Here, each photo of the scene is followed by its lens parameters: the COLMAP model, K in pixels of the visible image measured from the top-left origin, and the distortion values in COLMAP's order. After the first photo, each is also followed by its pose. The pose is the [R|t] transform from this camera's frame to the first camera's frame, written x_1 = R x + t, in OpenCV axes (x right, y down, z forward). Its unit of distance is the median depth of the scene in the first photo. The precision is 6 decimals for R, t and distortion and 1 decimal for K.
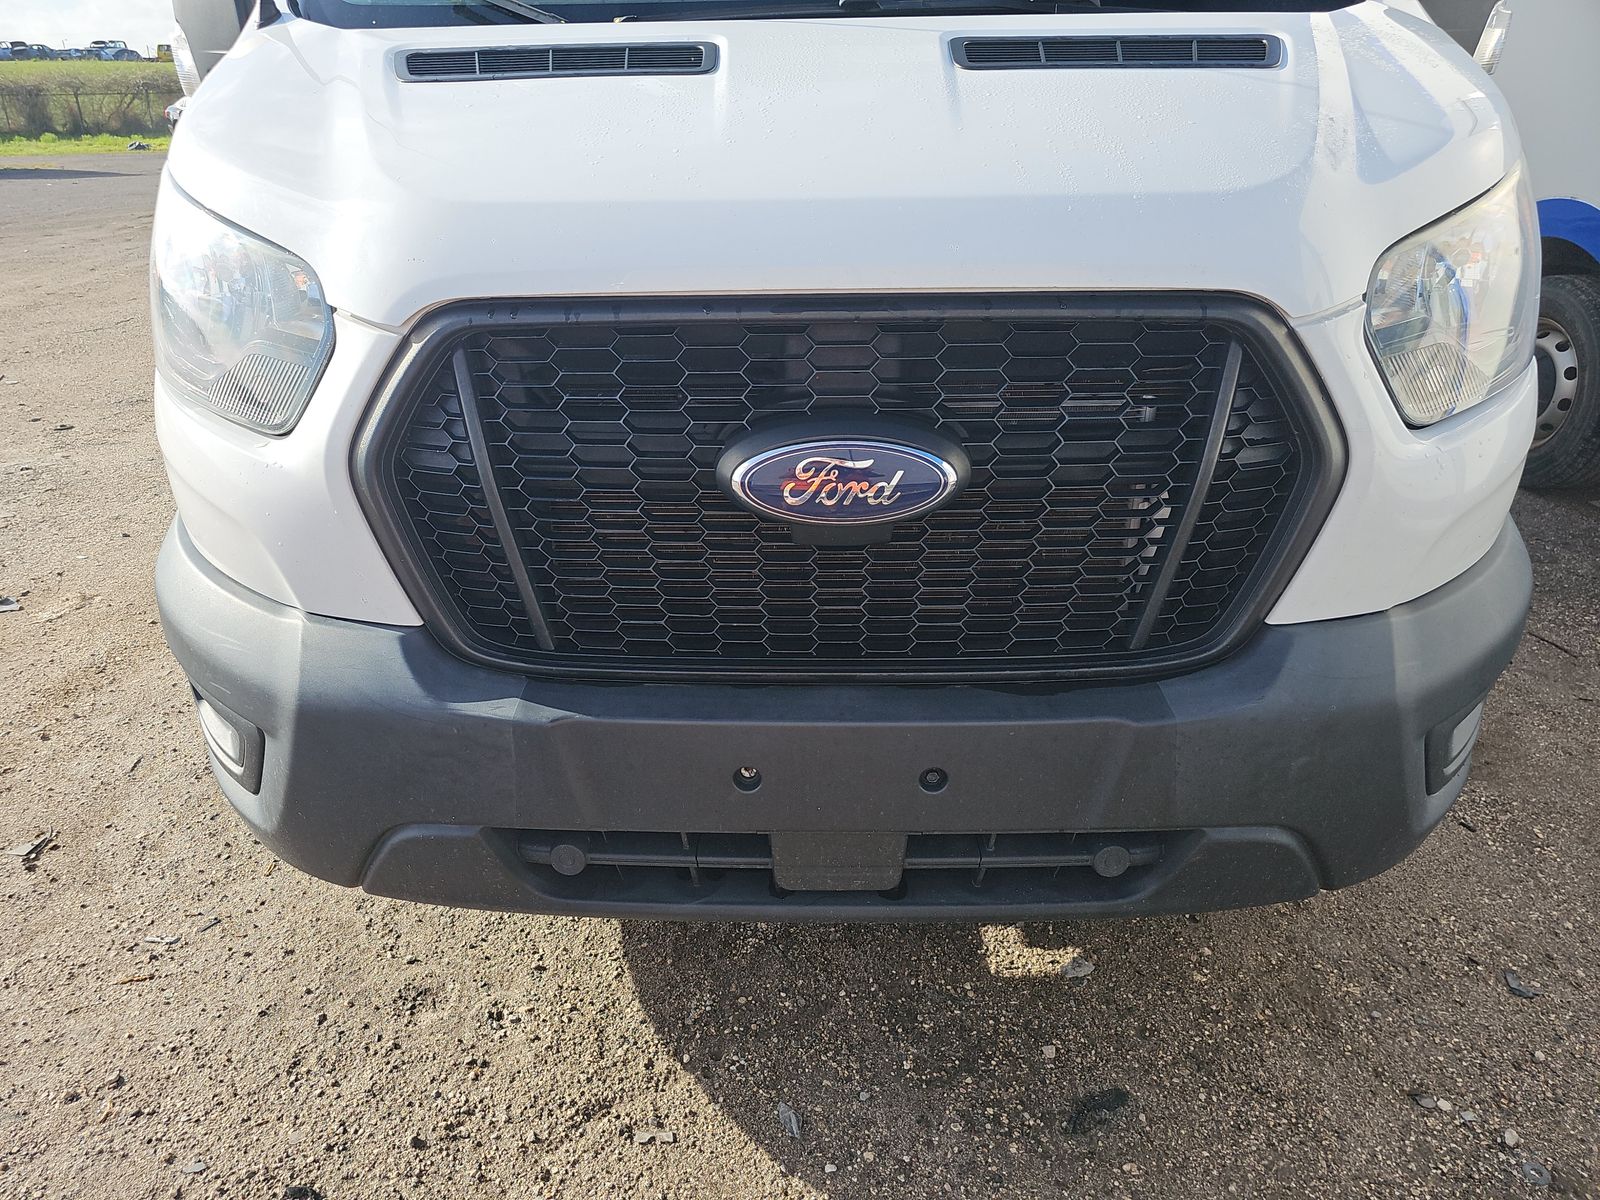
lens RADIAL K [[1052.6, 0, 779.9], [0, 1052.6, 562.4], [0, 0, 1]] dist [0.023546, -0.009712]
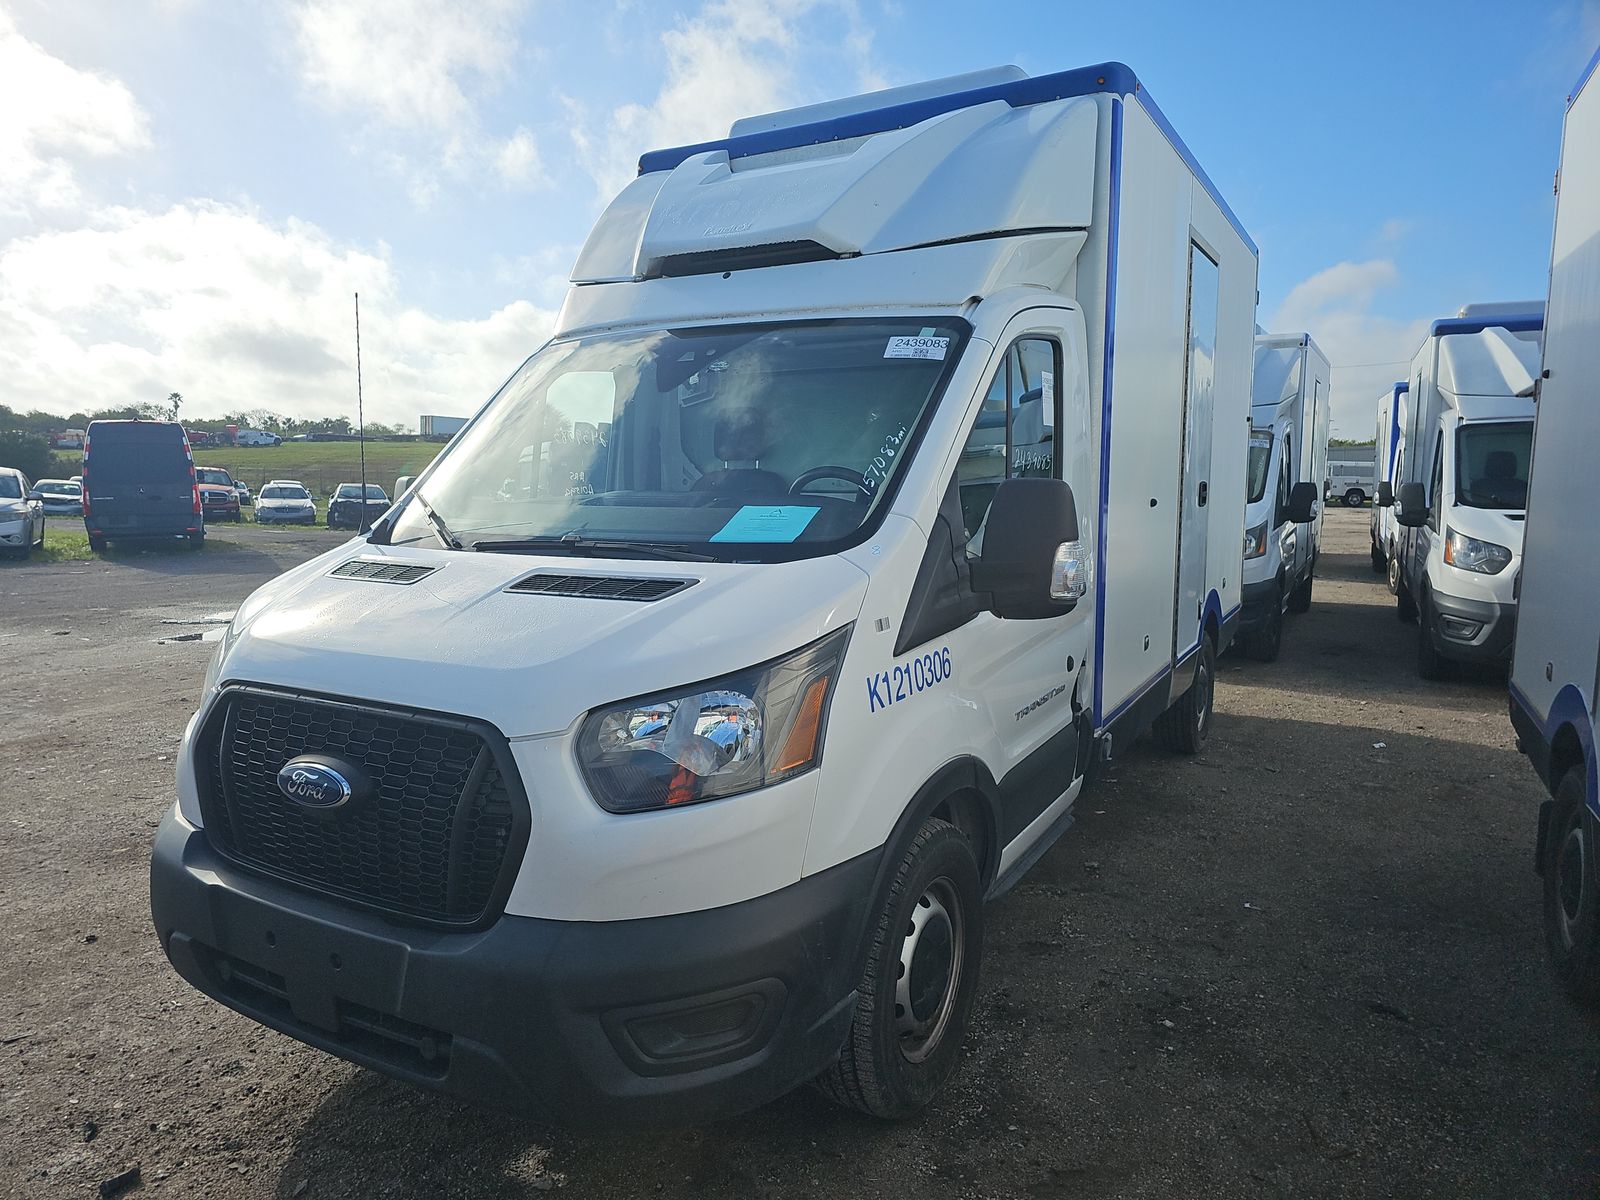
lens RADIAL K [[1052.6, 0, 800.5], [0, 1052.6, 607.6], [0, 0, 1]] dist [0.023546, -0.009712]
pose [[0.879929, 0.082114, -0.467955, 0.225922], [-0.214716, 0.947358, -0.237509, -0.014695], [0.423818, 0.309468, 0.851239, -0.054386]]
